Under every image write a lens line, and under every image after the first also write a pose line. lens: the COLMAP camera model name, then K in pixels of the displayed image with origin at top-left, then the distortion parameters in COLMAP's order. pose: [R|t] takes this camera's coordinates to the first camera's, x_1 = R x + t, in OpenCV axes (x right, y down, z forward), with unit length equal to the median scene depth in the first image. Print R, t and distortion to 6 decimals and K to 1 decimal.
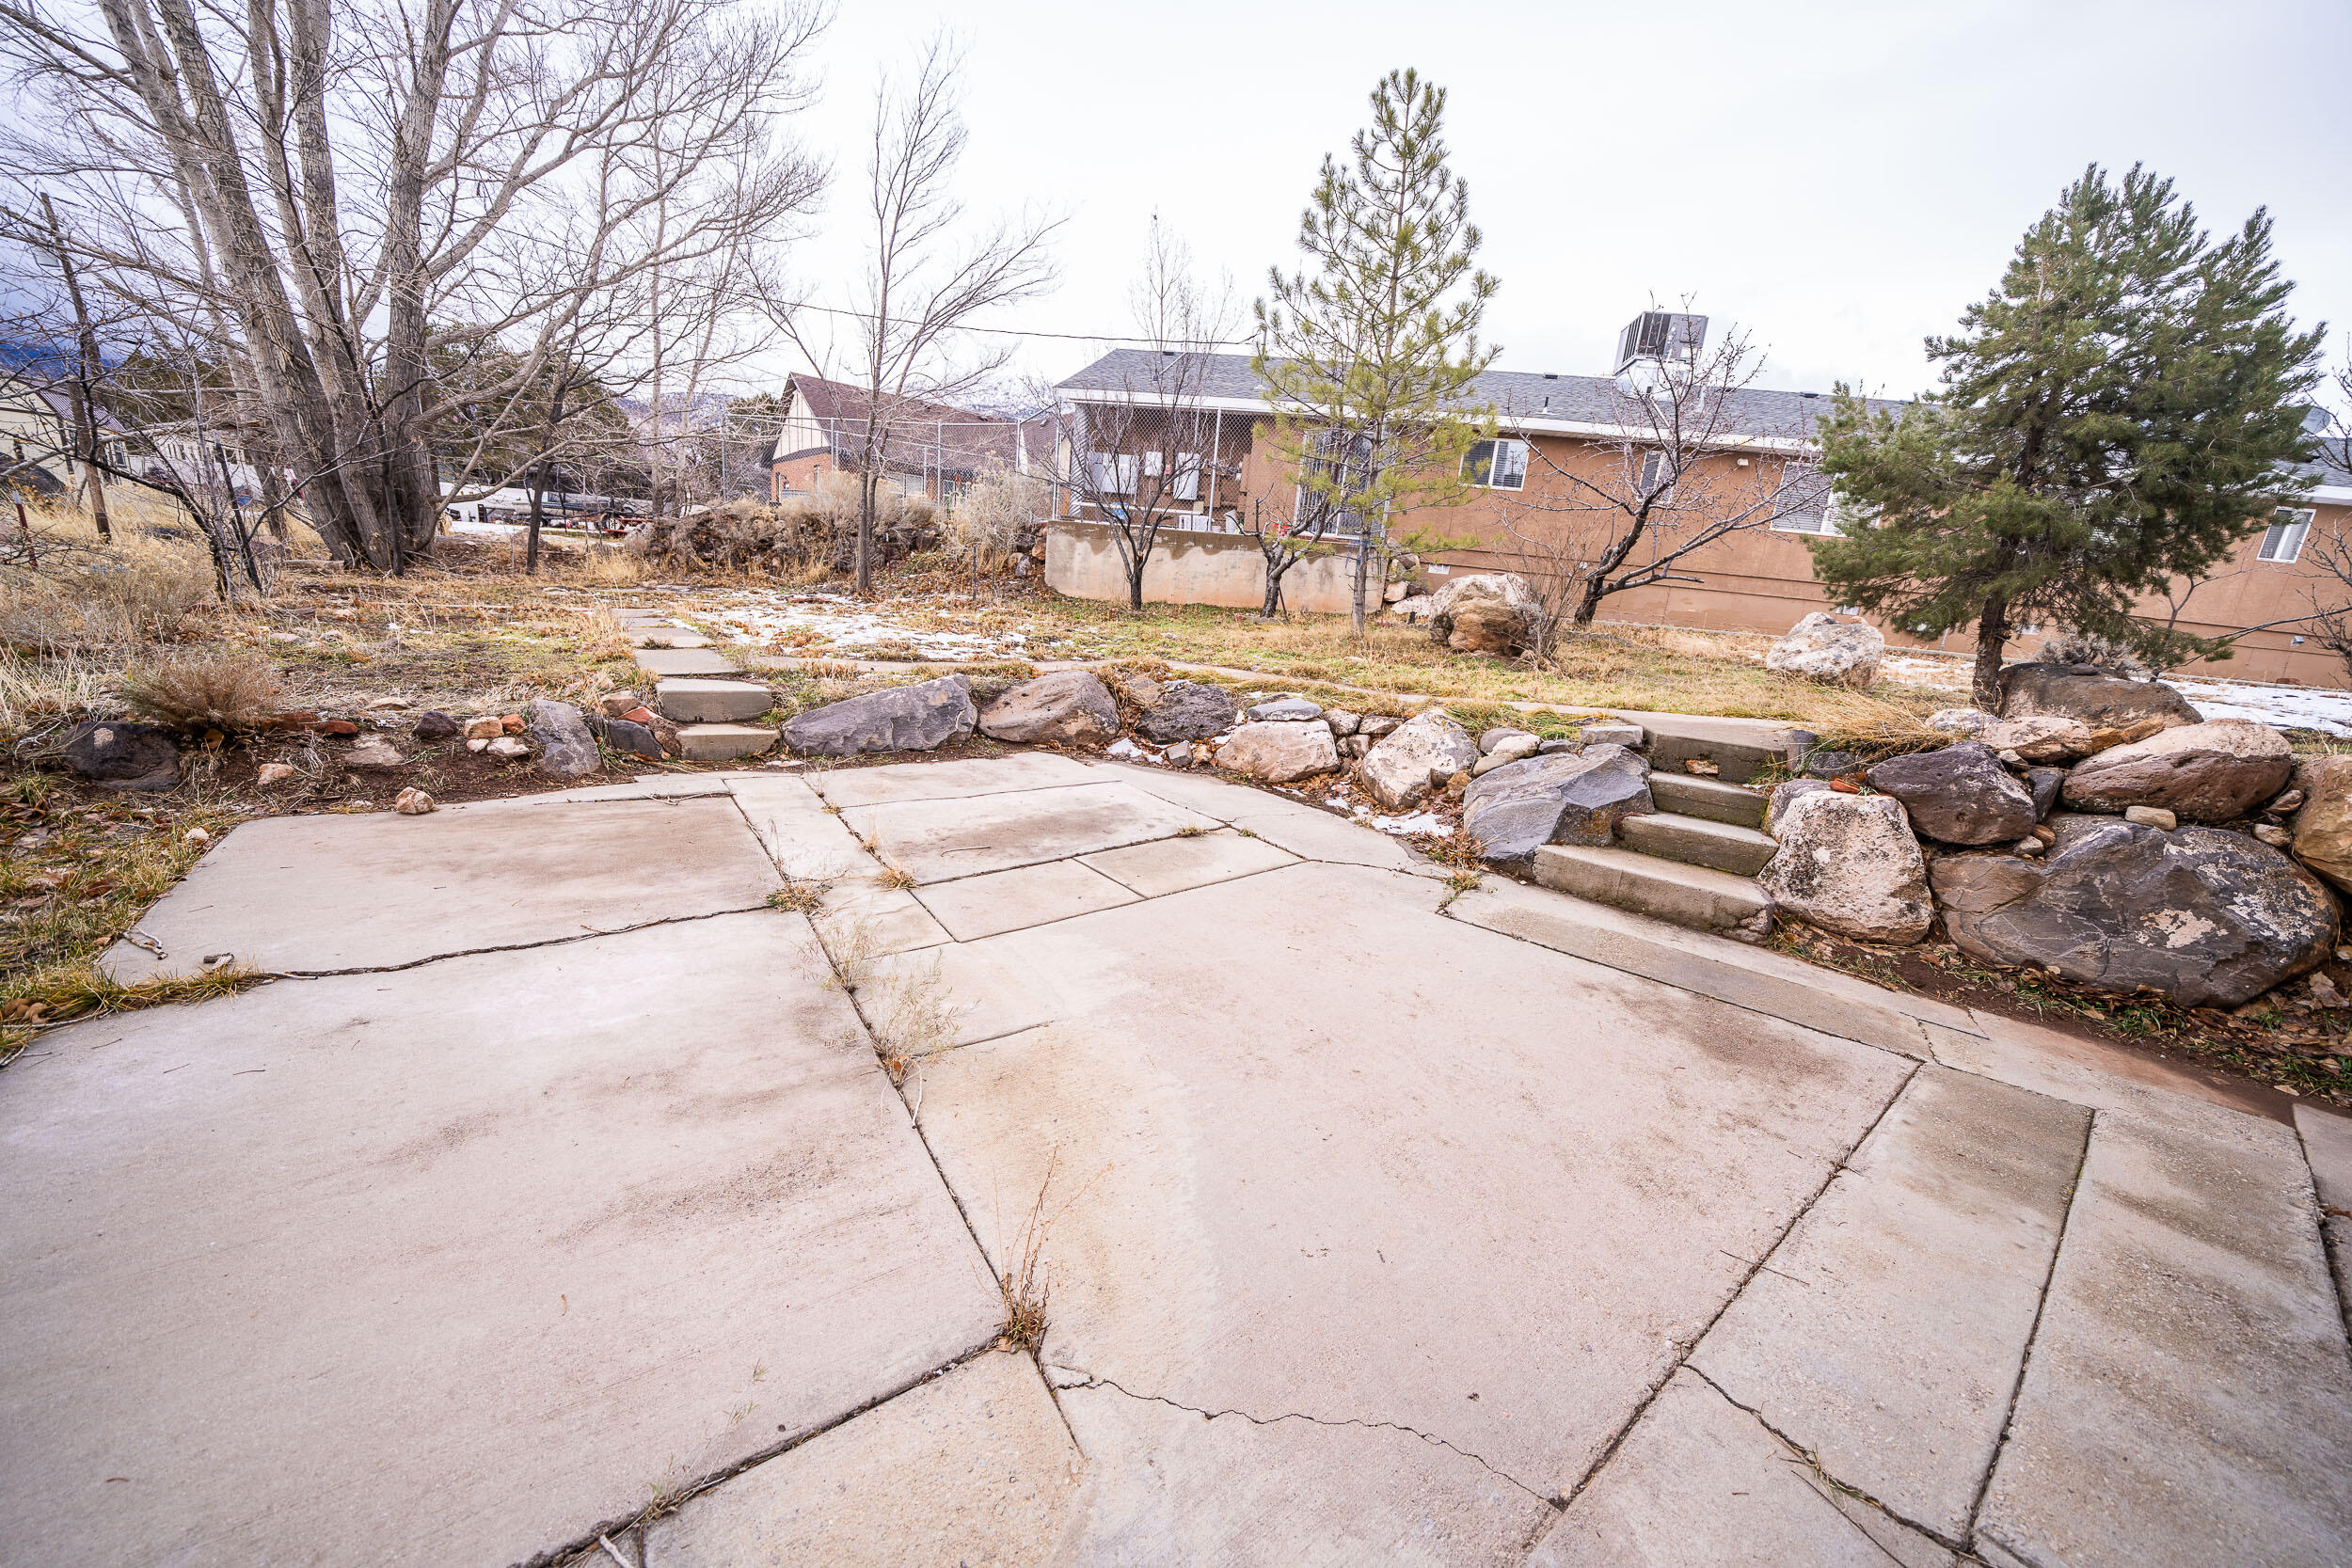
lens RADIAL K [[807.7, 0, 1180.2], [0, 807.7, 791.2], [0, 0, 1]] dist [-0.029583, 0.003252]
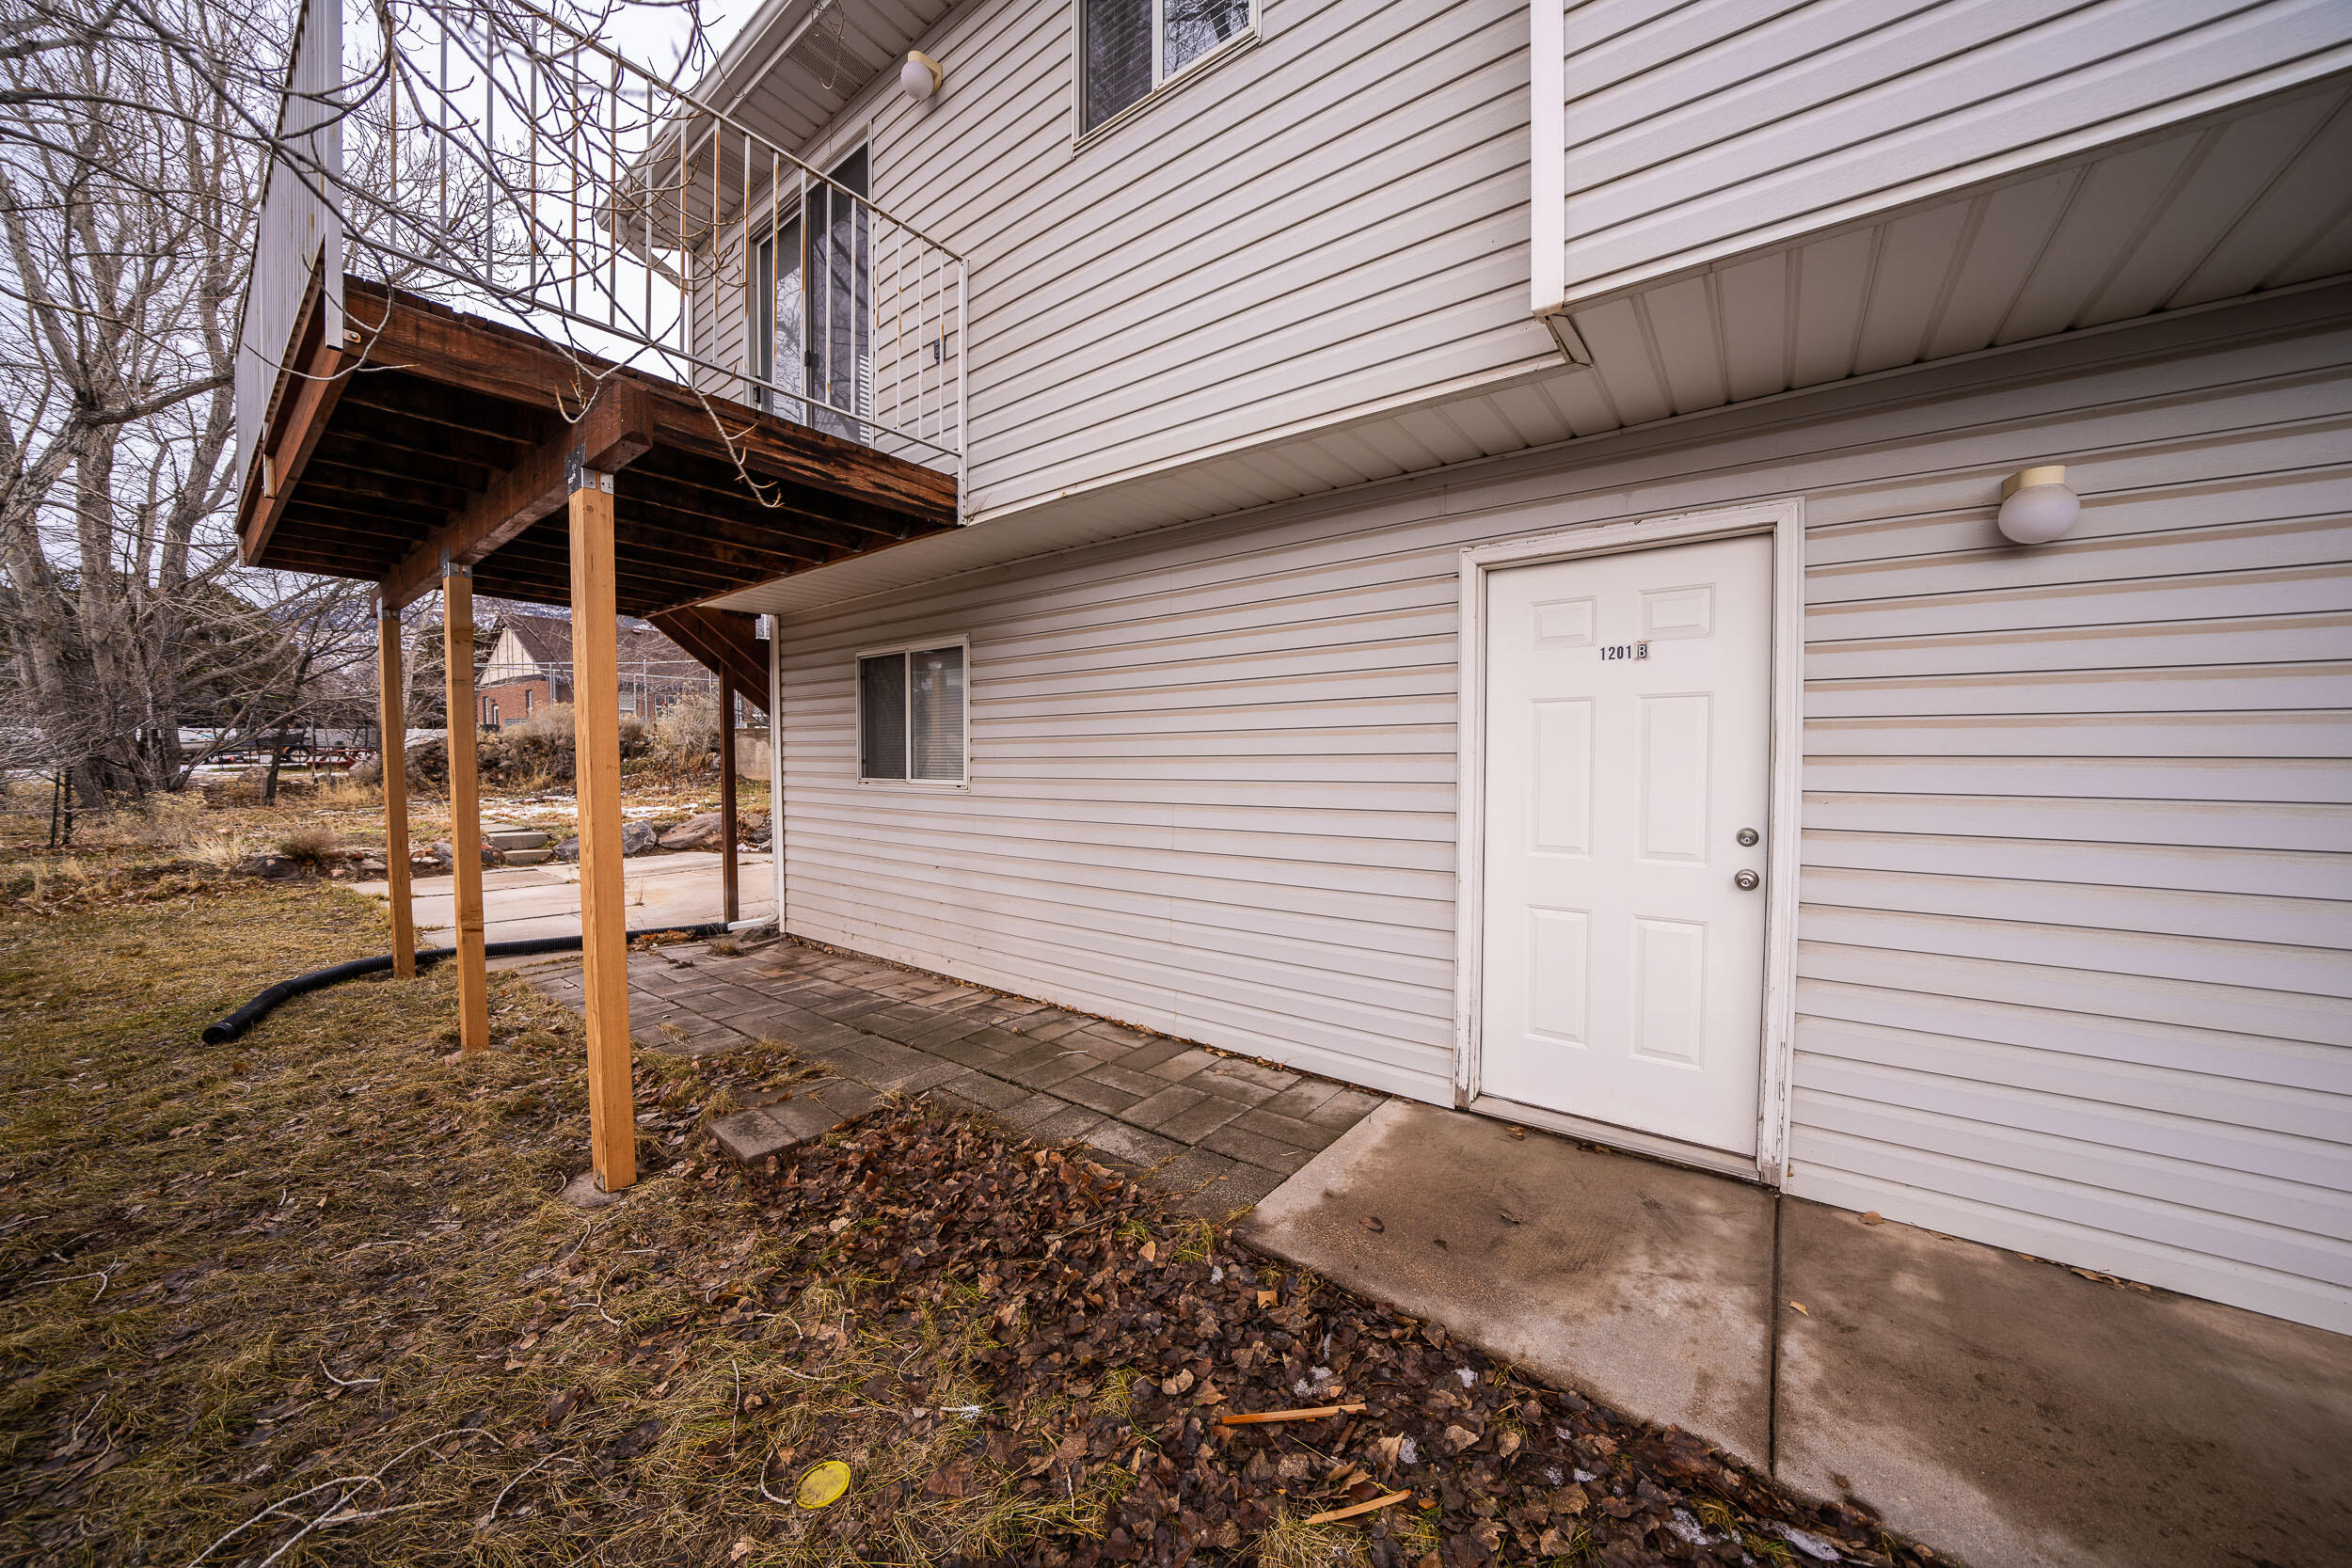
lens RADIAL K [[807.7, 0, 1180.2], [0, 807.7, 791.2], [0, 0, 1]] dist [-0.029583, 0.003252]
pose [[0.954054, -0.106412, 0.280101, 0.170065], [0.159232, 0.971945, -0.173114, 0.129822], [-0.253821, 0.209761, 0.944233, -0.471919]]
